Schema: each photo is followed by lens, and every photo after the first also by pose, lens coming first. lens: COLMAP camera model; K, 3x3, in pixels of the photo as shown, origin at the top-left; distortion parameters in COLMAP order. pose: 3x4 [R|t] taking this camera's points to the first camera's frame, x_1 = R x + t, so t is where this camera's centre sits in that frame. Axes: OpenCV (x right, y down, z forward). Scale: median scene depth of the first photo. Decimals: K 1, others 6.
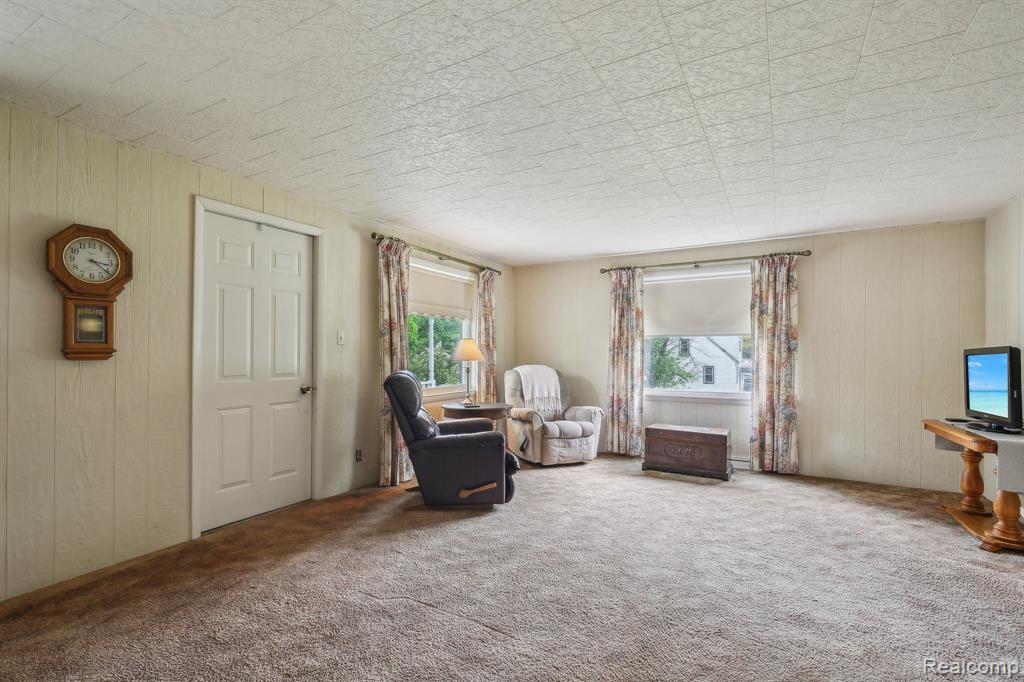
lens RADIAL K [[478.8, 0, 504.9], [0, 478.8, 362.1], [0, 0, 1]] dist [0.001786, -0.000079]
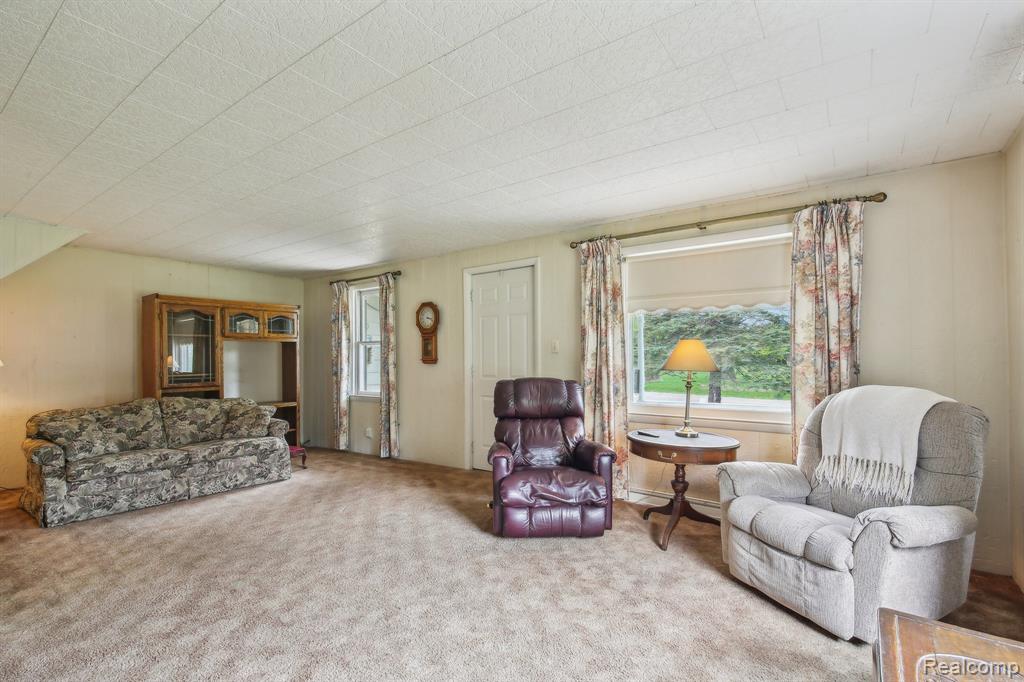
lens RADIAL K [[458.5, 0, 484.8], [0, 458.5, 358.3], [0, 0, 1]] dist [0.000016, -0.000081]
pose [[-0.119410, -0.010415, -0.992790, 0.727148], [-0.021848, 0.999730, -0.007860, -0.011272], [0.992605, 0.020752, -0.119605, 0.947070]]
